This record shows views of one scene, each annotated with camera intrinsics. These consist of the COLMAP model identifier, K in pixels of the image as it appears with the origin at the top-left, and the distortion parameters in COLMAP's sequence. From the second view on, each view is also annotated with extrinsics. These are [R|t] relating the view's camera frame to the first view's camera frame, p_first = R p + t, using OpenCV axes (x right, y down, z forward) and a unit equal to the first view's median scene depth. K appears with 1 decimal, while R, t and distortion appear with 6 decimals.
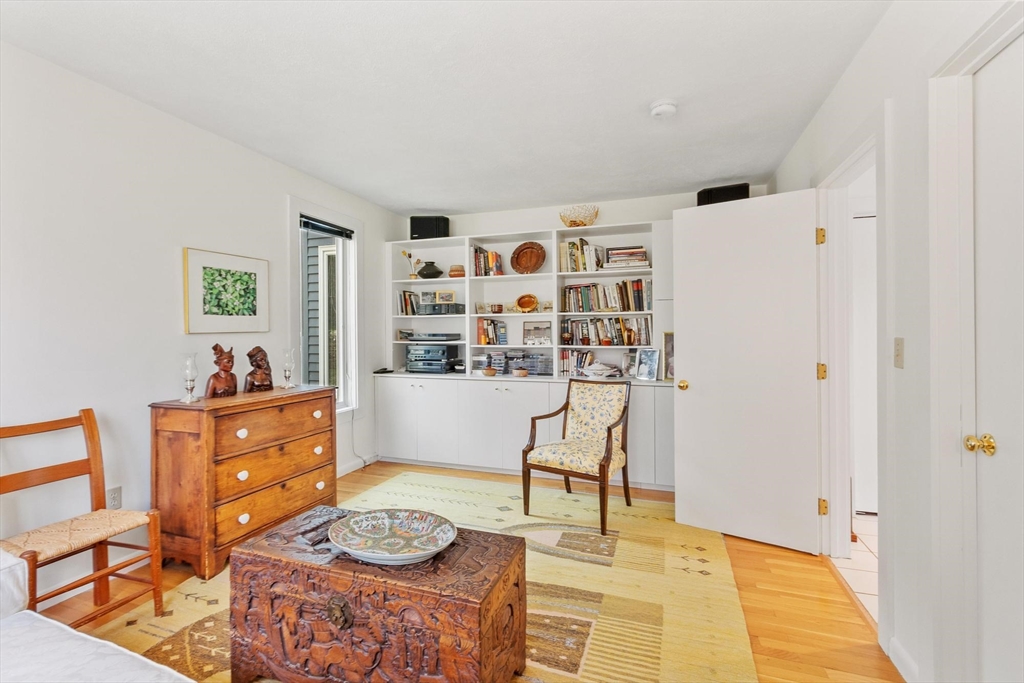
lens RADIAL K [[453.0, 0, 509.7], [0, 453.0, 335.0], [0, 0, 1]] dist [0.000580, 0.000316]
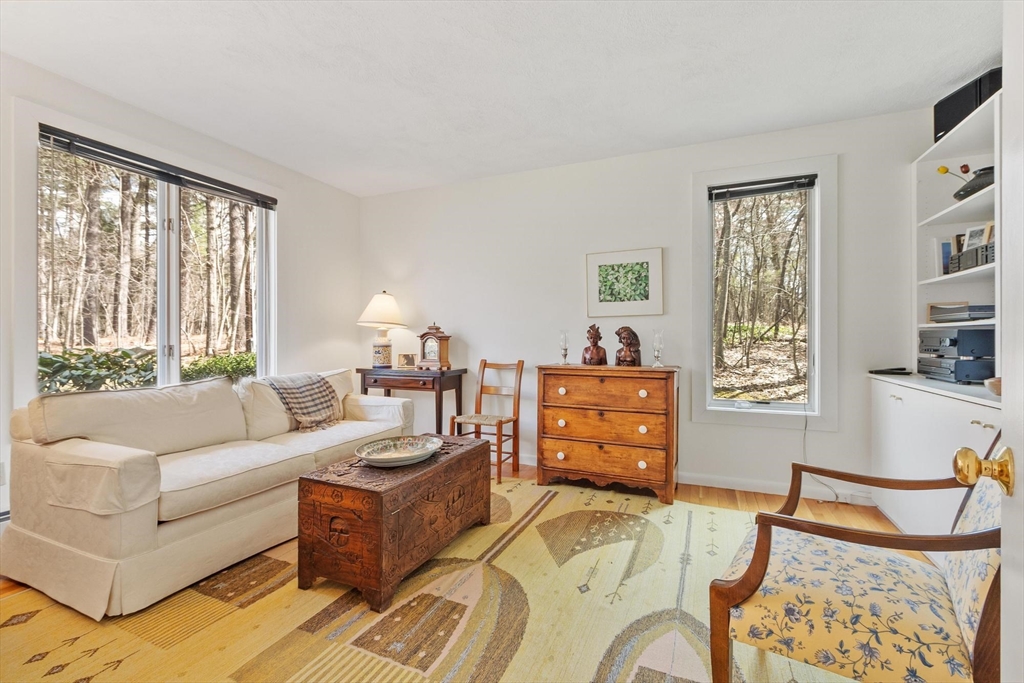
lens RADIAL K [[453.0, 0, 508.3], [0, 453.0, 340.3], [0, 0, 1]] dist [0.000580, 0.000316]
pose [[-0.078044, 0.009081, -0.996909, 0.618481], [-0.004851, 0.999943, 0.009488, 0.050933], [0.996938, 0.005576, -0.077996, 0.805914]]
